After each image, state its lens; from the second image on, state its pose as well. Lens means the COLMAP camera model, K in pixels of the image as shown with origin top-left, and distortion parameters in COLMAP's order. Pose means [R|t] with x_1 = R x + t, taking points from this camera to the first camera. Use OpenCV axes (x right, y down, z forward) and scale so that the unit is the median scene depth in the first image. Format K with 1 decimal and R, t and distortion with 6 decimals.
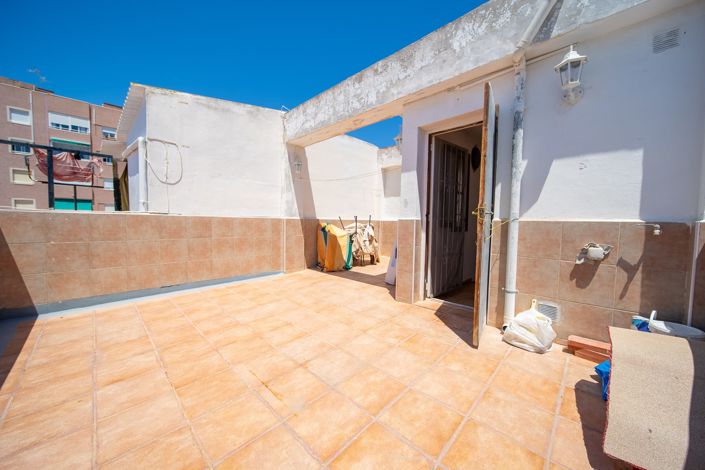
lens RADIAL K [[248.7, 0, 353.2], [0, 248.7, 233.5], [0, 0, 1]] dist [-0.000271, -0.001604]
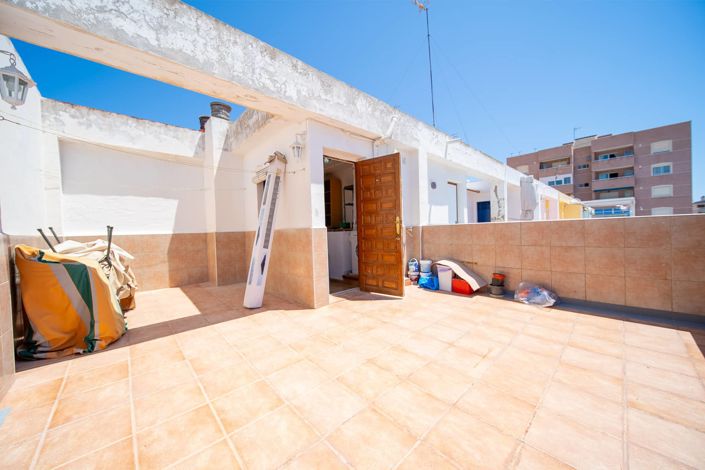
lens RADIAL K [[248.7, 0, 353.2], [0, 248.7, 233.5], [0, 0, 1]] dist [-0.000271, -0.001604]
pose [[0.056469, -0.028896, 0.997986, -1.027071], [0.082444, 0.996302, 0.024183, -0.056774], [-0.994995, 0.080912, 0.058642, 0.973385]]
